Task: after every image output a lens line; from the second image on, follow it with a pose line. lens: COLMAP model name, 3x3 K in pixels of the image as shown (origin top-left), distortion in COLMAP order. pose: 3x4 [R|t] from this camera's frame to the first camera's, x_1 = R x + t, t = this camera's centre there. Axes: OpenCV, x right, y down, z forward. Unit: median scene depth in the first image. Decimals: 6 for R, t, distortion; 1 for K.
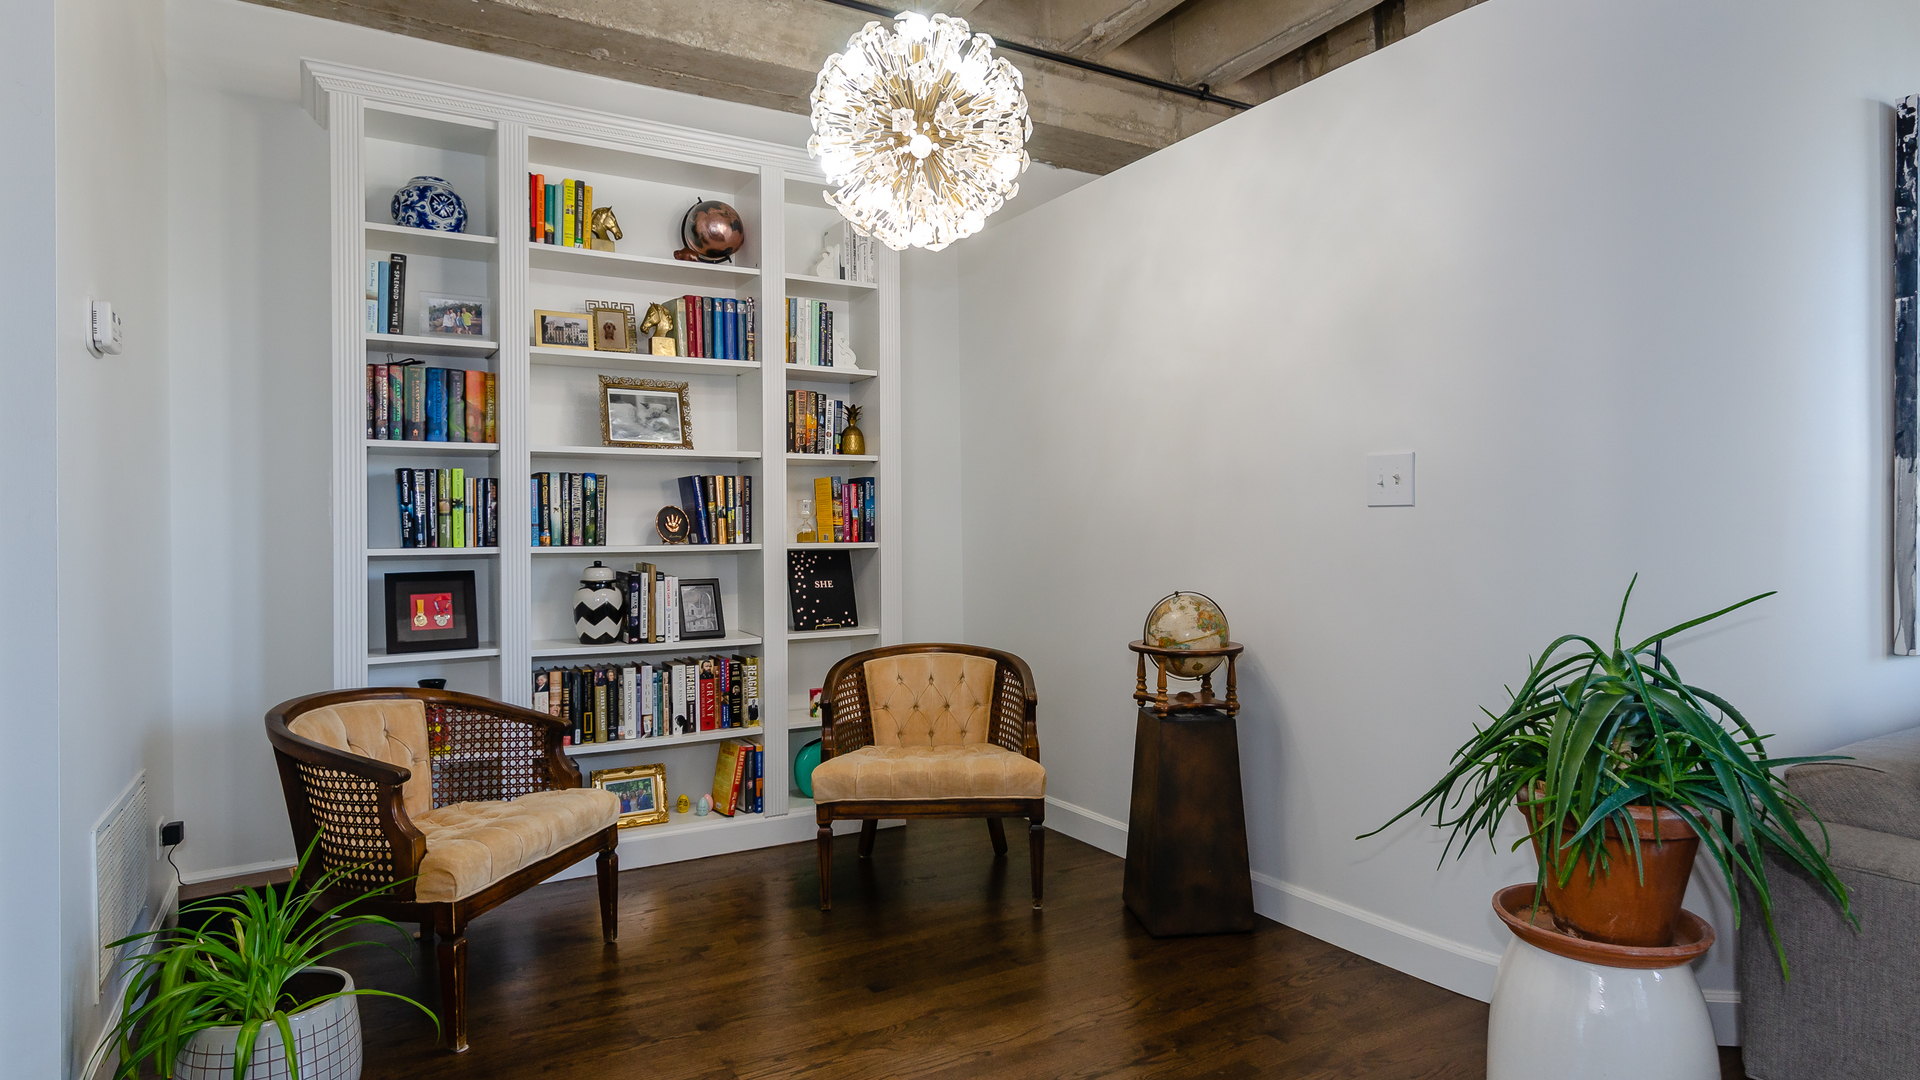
lens RADIAL K [[1056.9, 0, 959.0], [0, 1056.9, 543.2], [0, 0, 1]] dist [-0.004218, 0.000221]
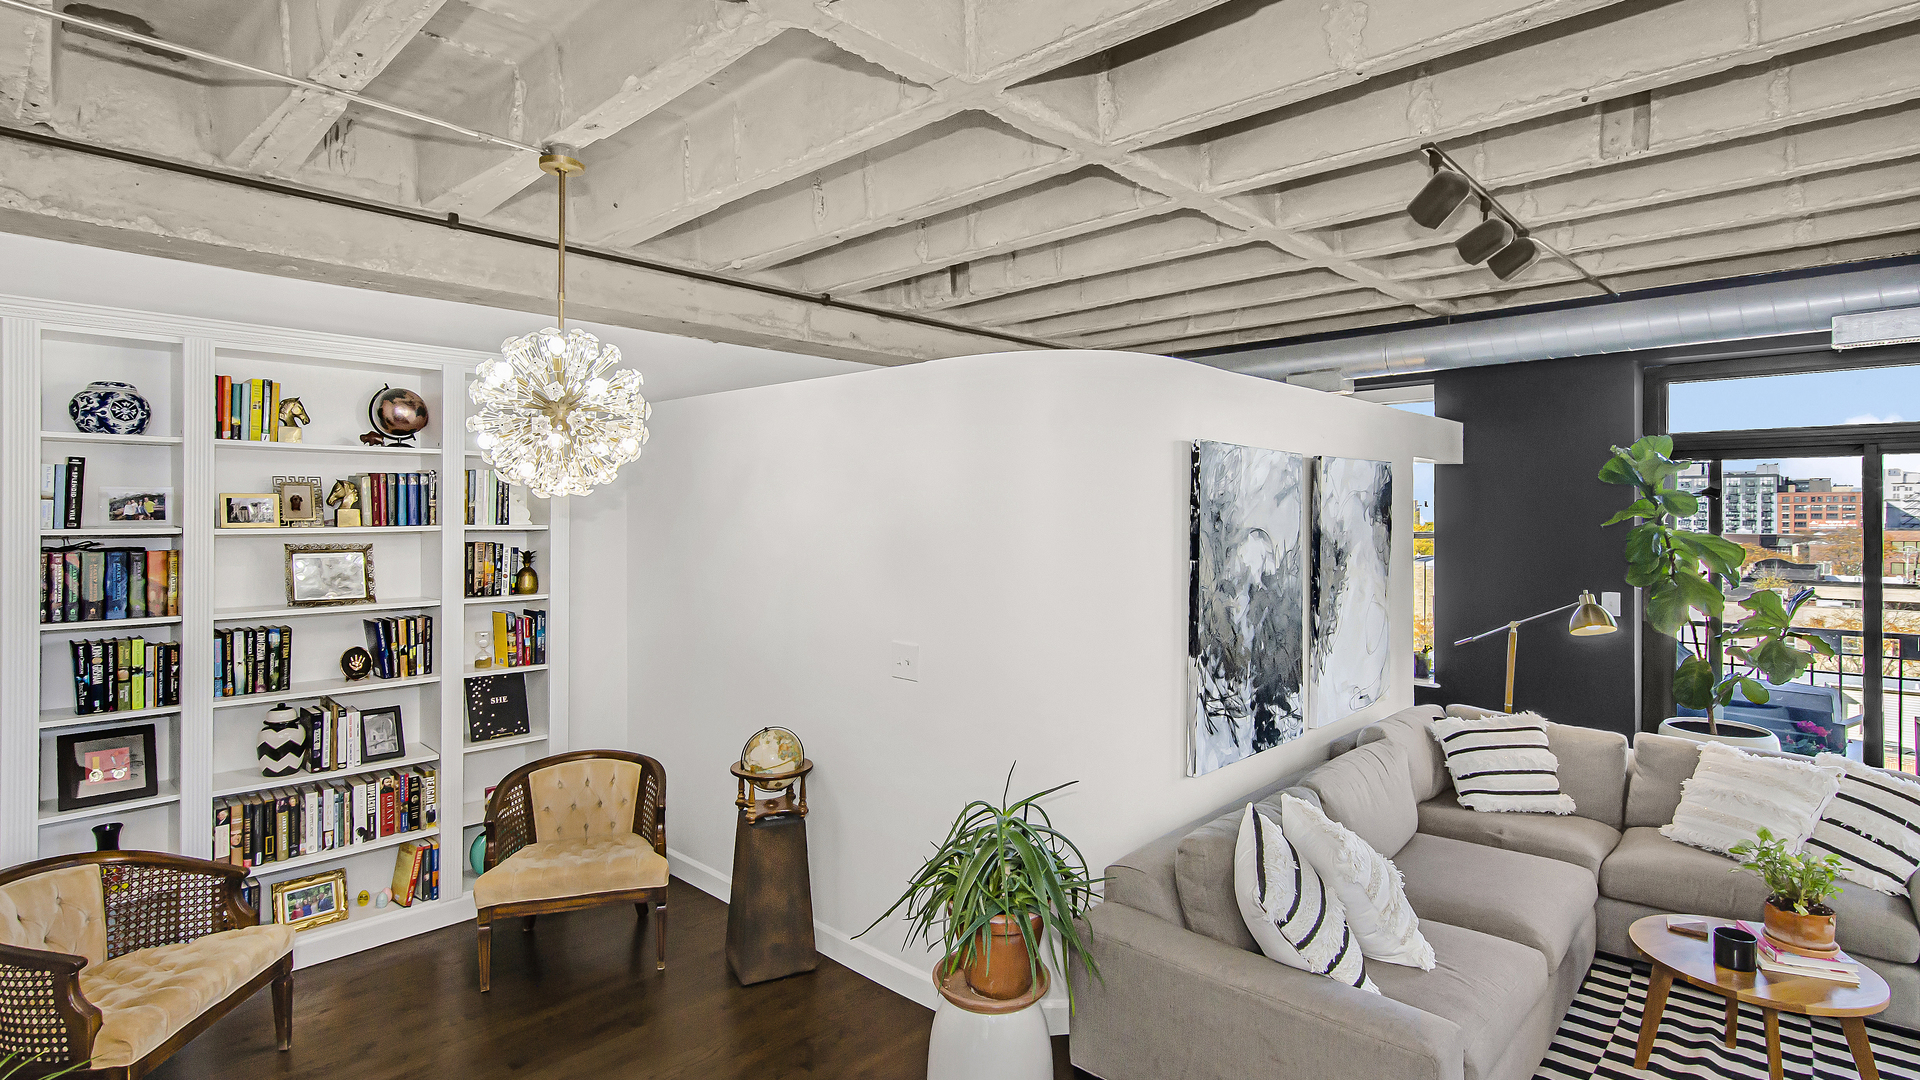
lens RADIAL K [[920.3, 0, 956.0], [0, 920.3, 522.3], [0, 0, 1]] dist [-0.003714, 0.002364]
pose [[0.959434, 0.011019, 0.281717, 0.093294], [-0.010697, 0.999939, -0.002679, -0.204960], [-0.281729, -0.000443, 0.959494, -0.203542]]
